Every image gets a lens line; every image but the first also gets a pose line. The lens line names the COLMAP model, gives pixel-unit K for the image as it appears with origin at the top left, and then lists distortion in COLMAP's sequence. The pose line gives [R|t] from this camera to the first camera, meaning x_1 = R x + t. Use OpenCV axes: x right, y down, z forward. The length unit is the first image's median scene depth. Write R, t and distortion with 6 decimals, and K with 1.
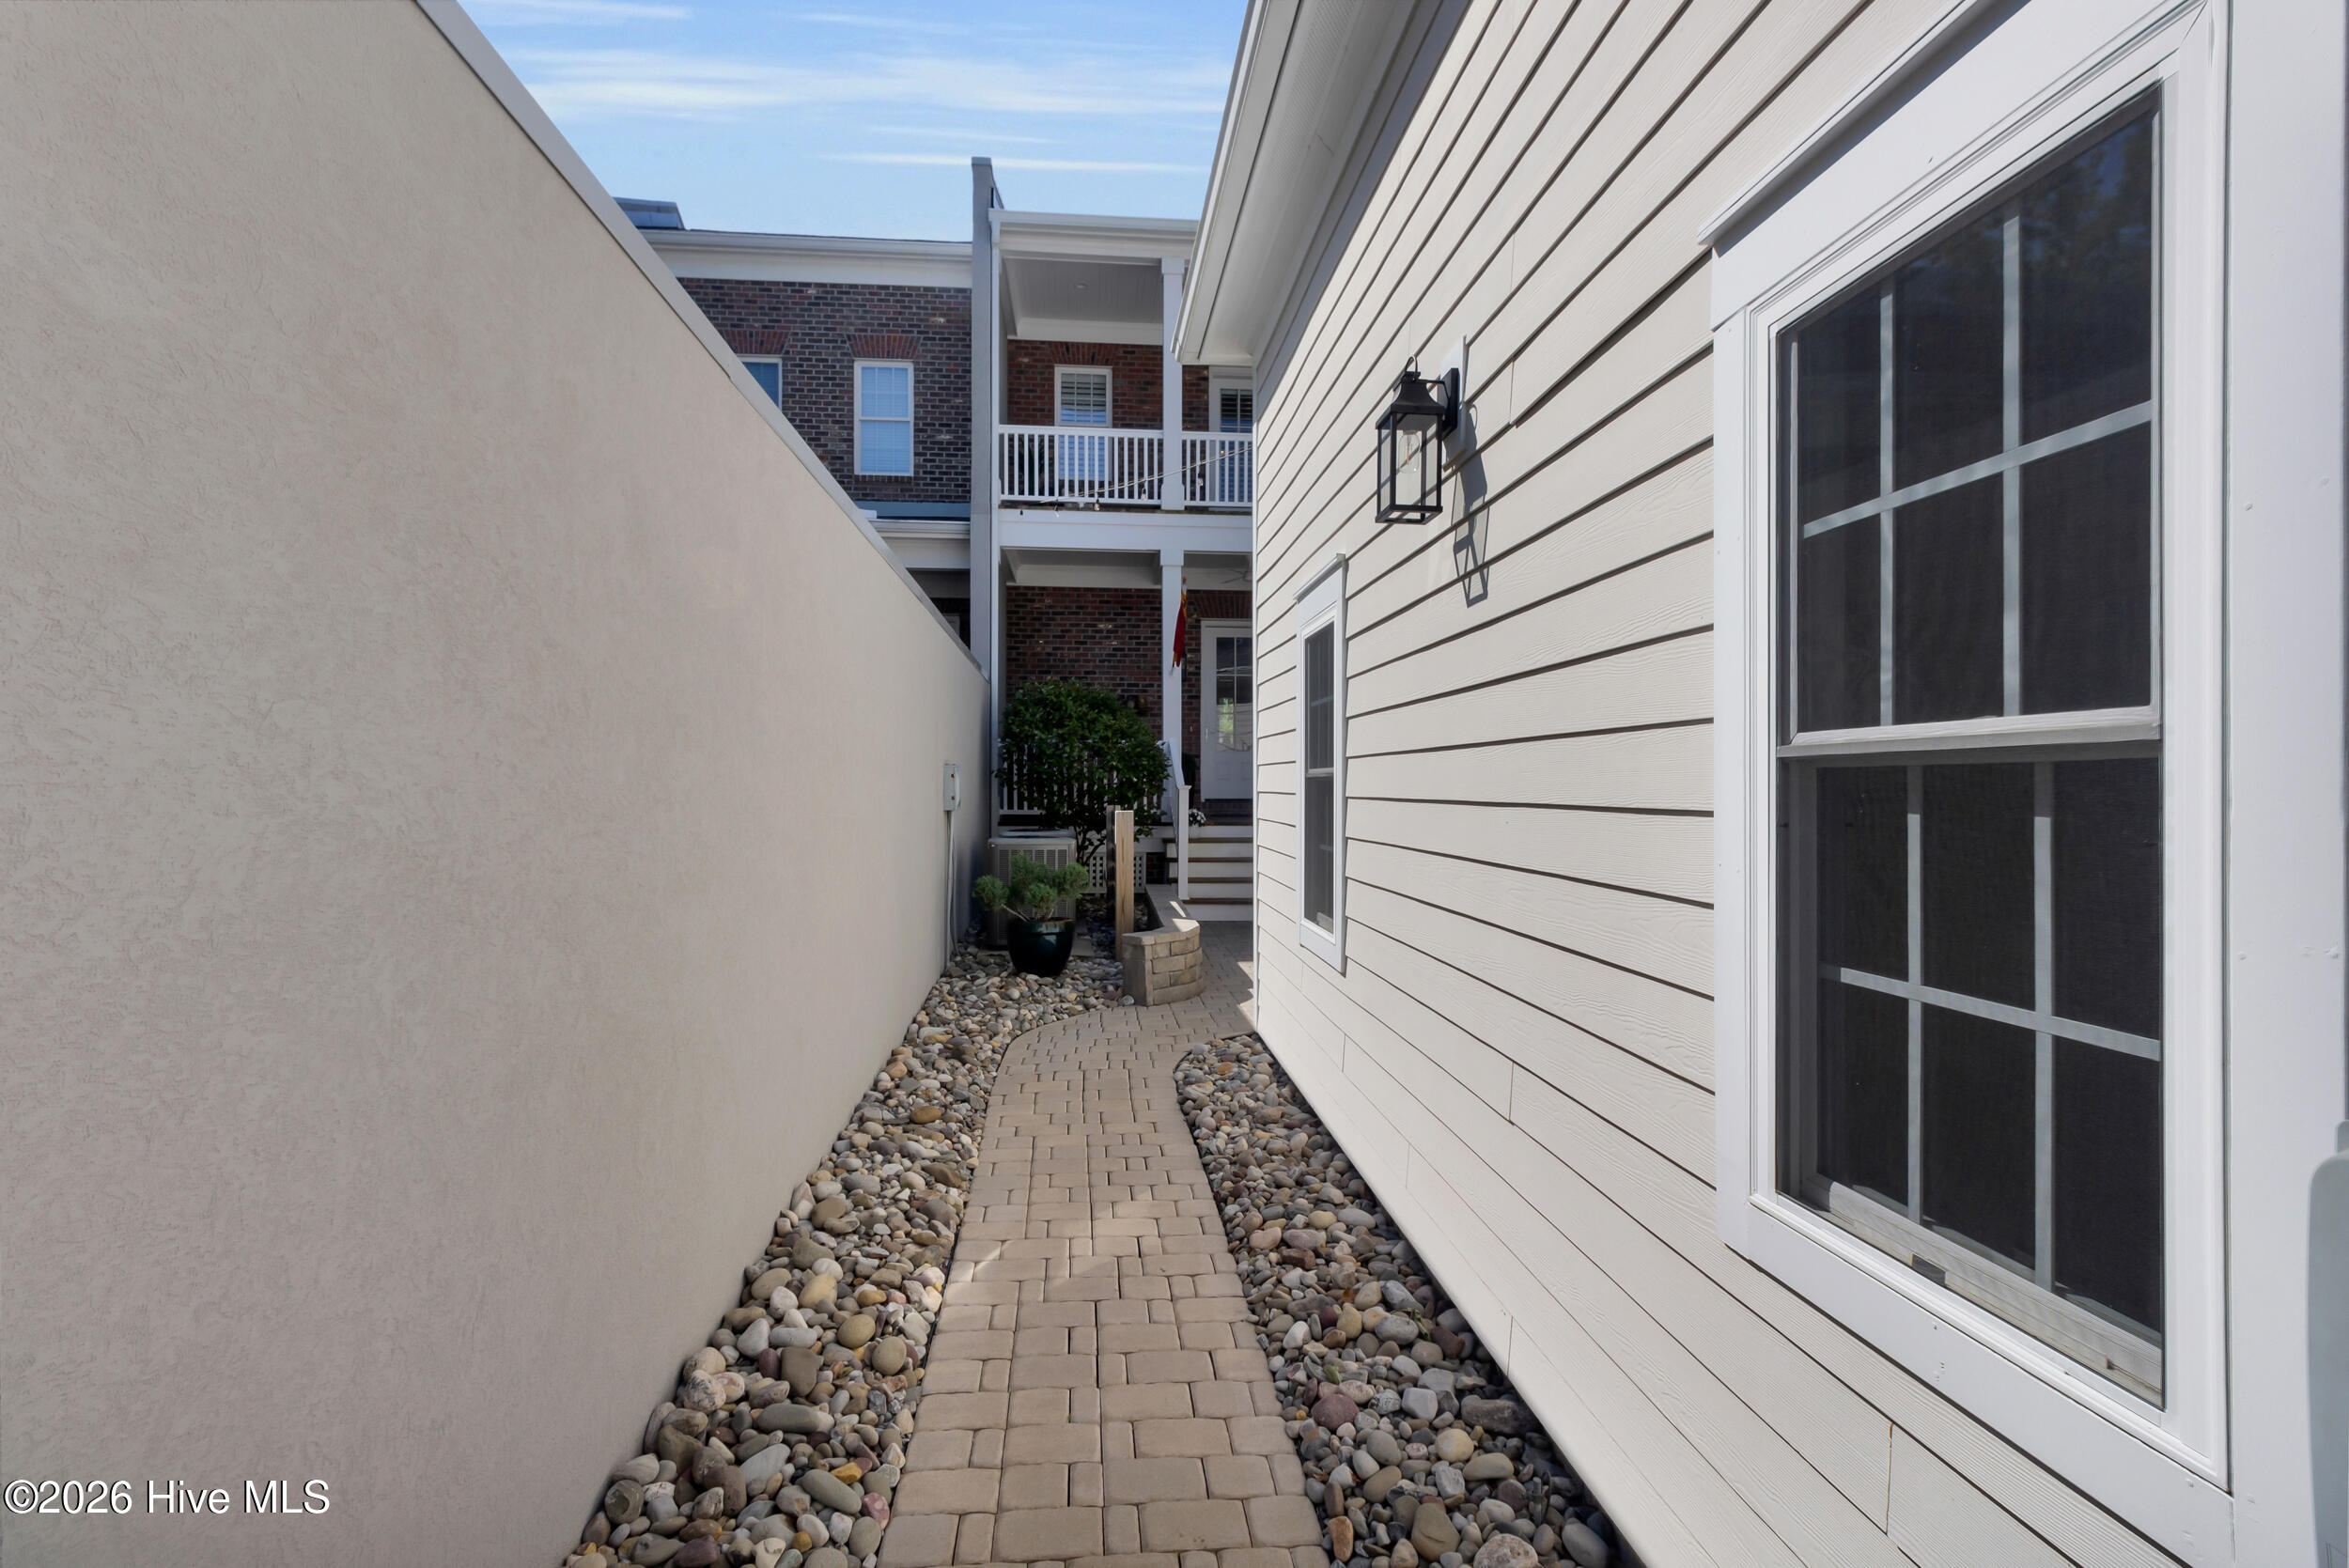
lens RADIAL K [[1102.7, 0, 1170.2], [0, 1102.7, 772.9], [0, 0, 1]] dist [0.001002, 0.001008]
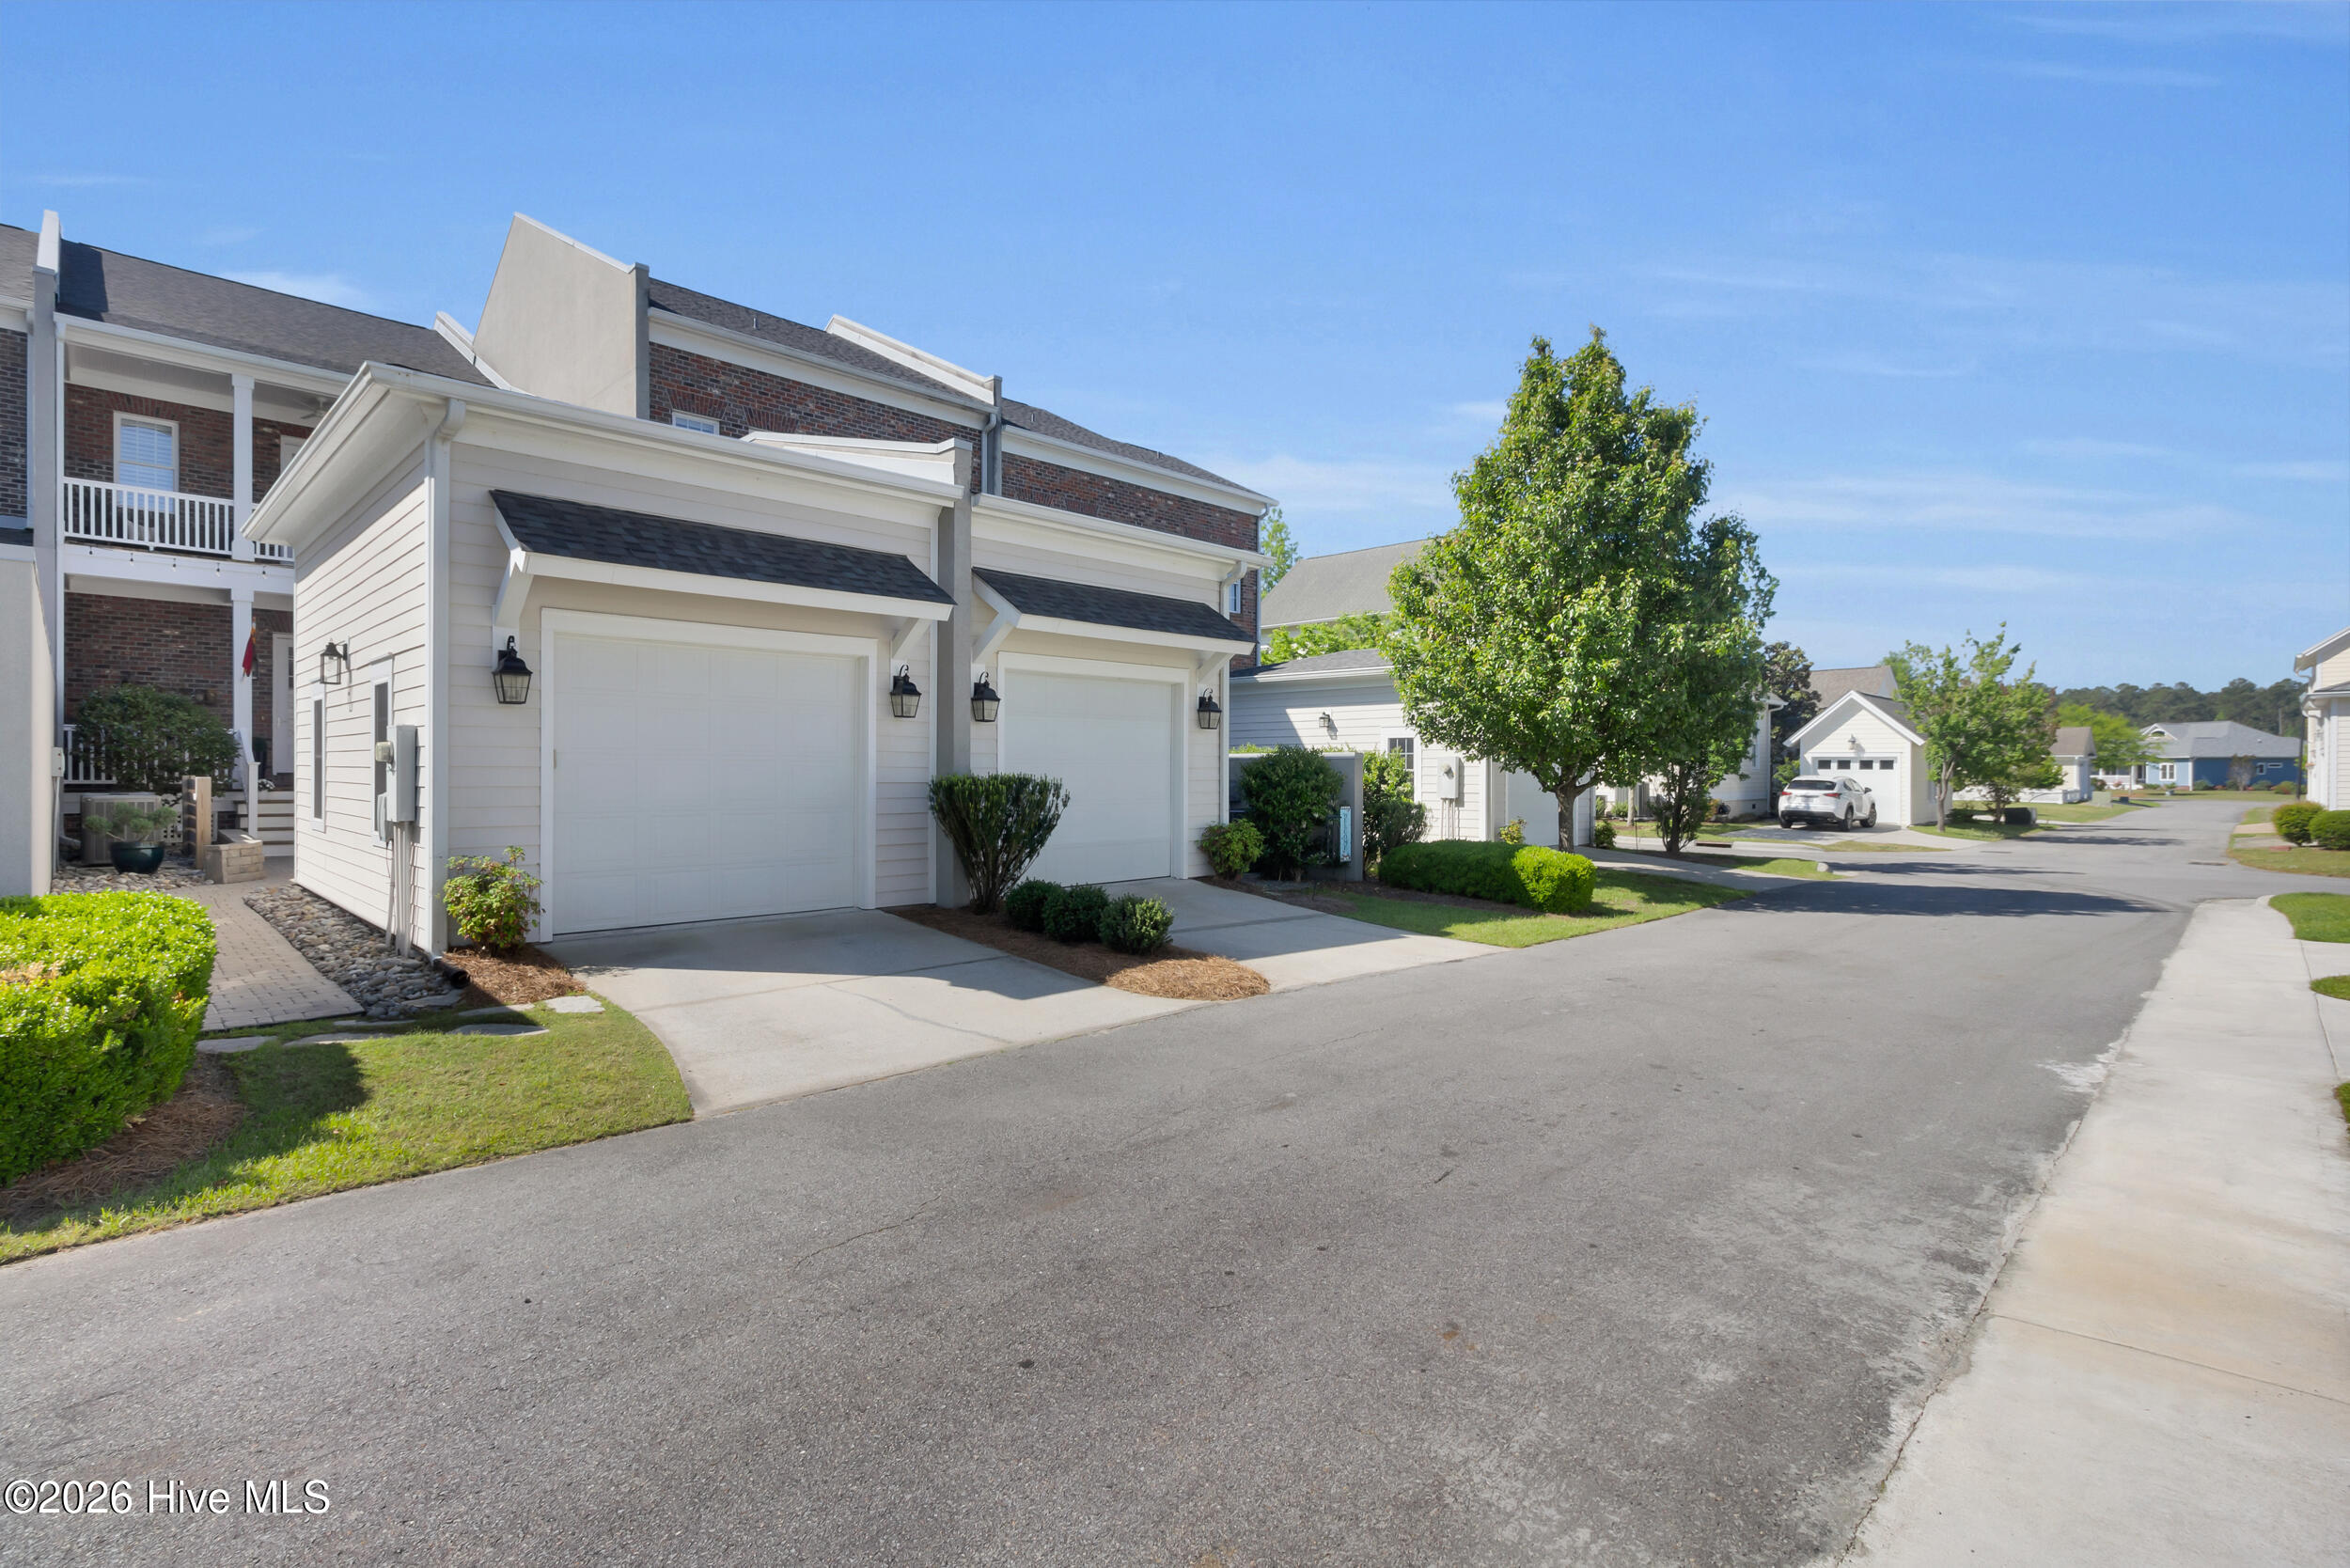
lens RADIAL K [[1103.3, 0, 1170.7], [0, 1103.3, 772.9], [0, 0, 1]] dist [0.001002, 0.001008]
pose [[0.765710, -0.000764, 0.643186, 0.001975], [-0.011228, 0.999831, 0.014555, -0.008292], [-0.643088, -0.018367, 0.765572, -0.799240]]
